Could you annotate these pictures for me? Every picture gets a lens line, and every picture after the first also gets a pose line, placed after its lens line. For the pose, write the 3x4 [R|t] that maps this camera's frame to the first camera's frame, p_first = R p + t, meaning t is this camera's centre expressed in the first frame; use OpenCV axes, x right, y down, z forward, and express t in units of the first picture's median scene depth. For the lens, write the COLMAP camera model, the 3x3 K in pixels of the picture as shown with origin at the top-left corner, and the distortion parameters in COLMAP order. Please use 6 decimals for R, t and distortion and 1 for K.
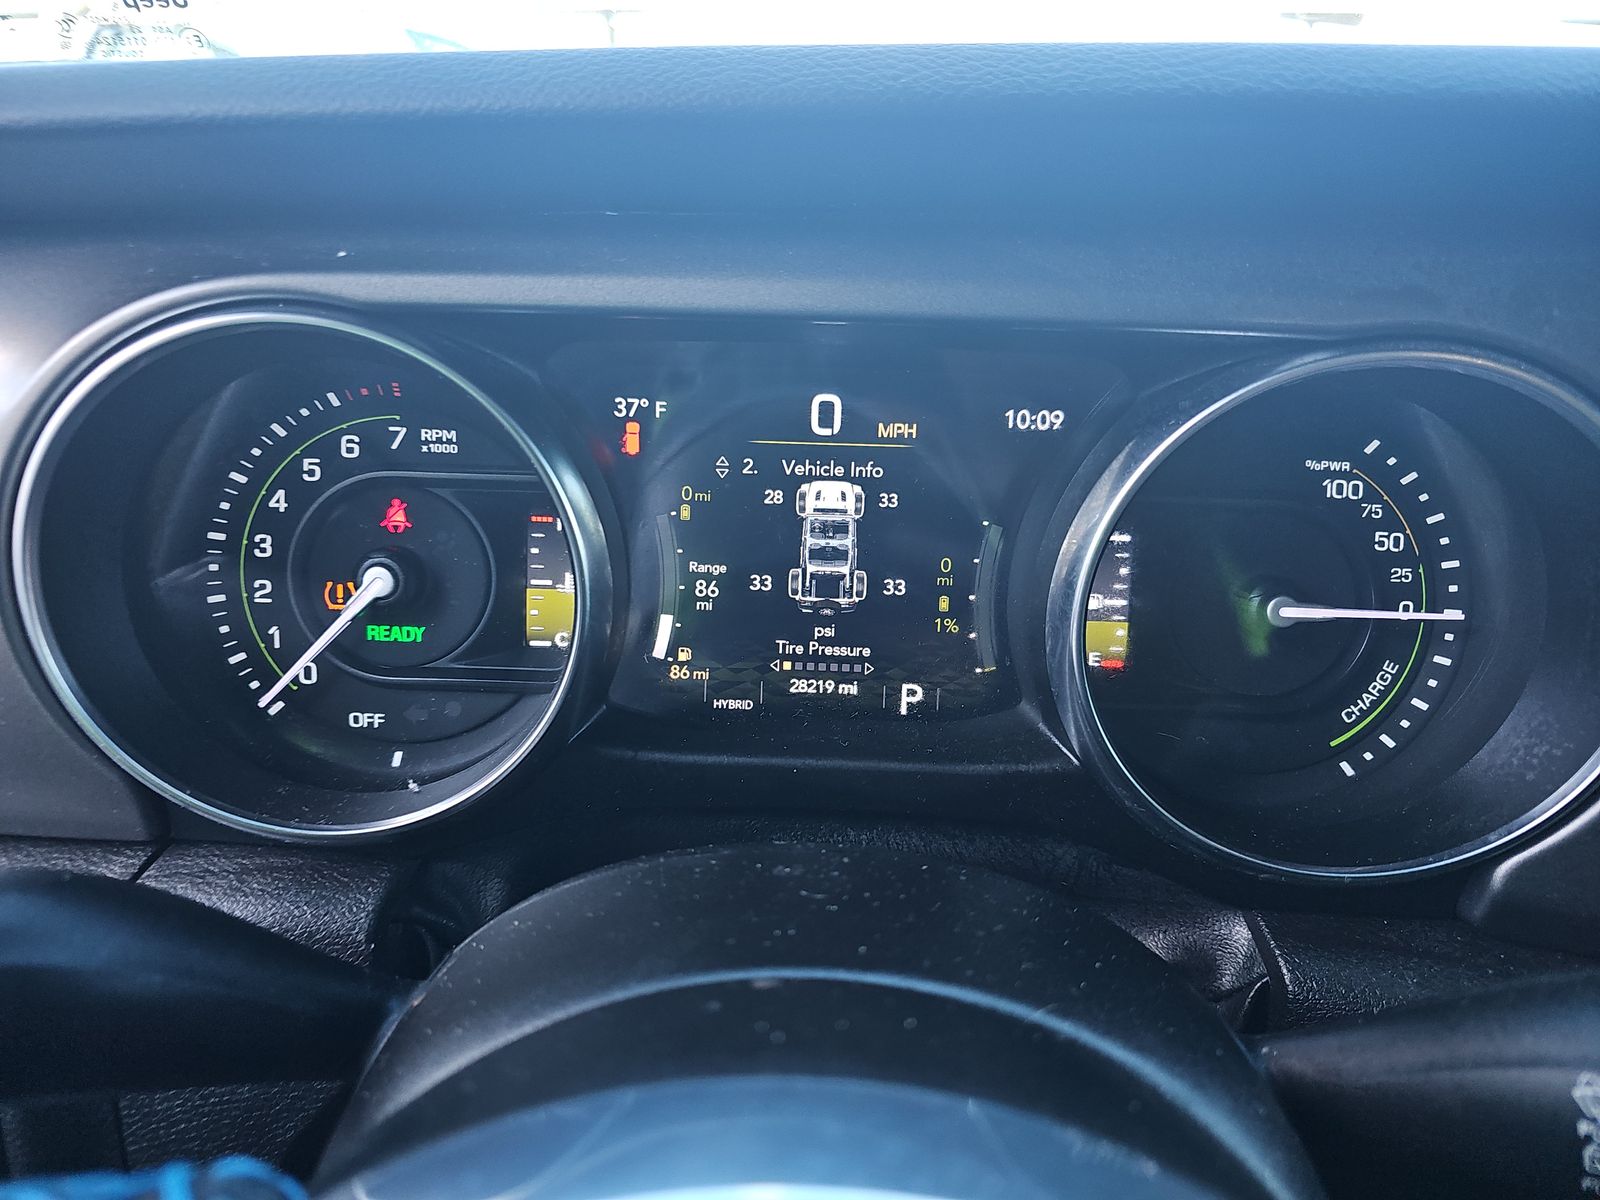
lens RADIAL K [[1073.1, 0, 800.0], [0, 1073.1, 600.0], [0, 0, 1]] dist [-0.001981, -0.001210]
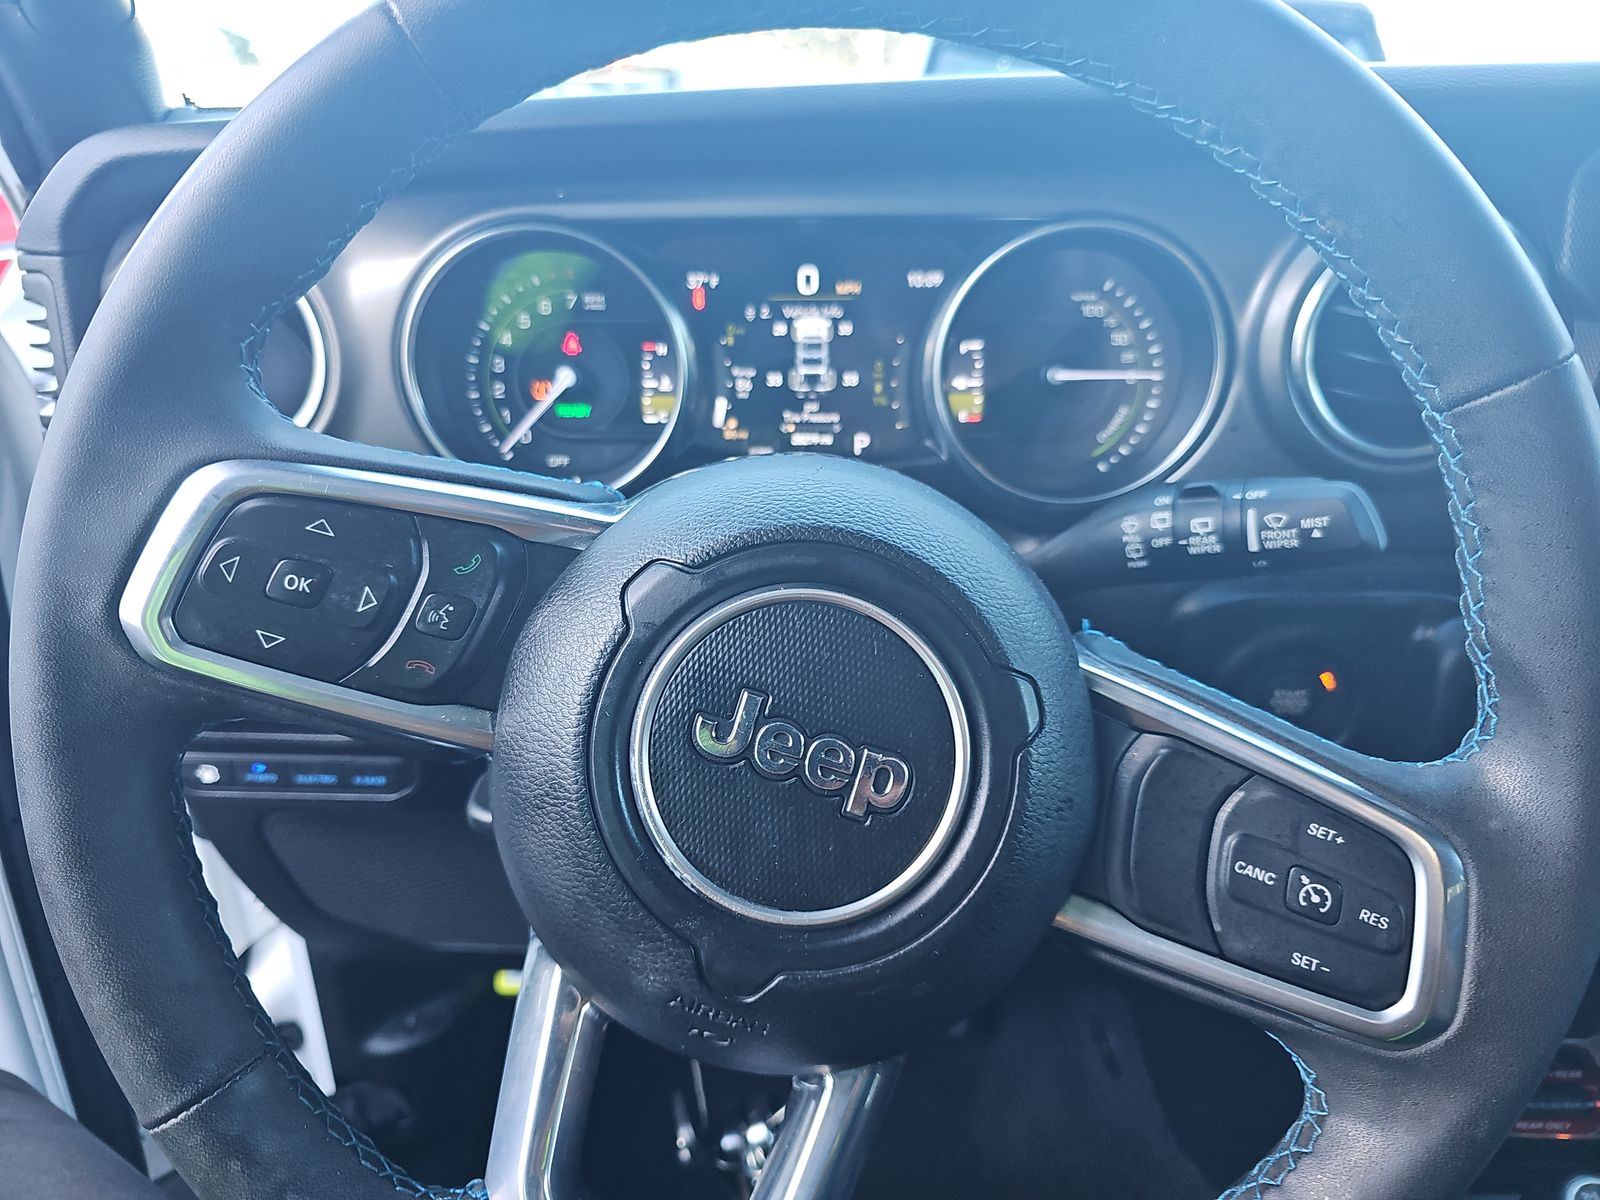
lens RADIAL K [[1075.0, 0, 796.8], [0, 1075.0, 607.9], [0, 0, 1]] dist [0.006108, 0.002529]
pose [[0.999419, -0.030647, -0.014904, 0.015641], [0.031153, 0.998900, 0.035040, 0.308287], [0.013814, -0.035483, 0.999275, -0.810590]]
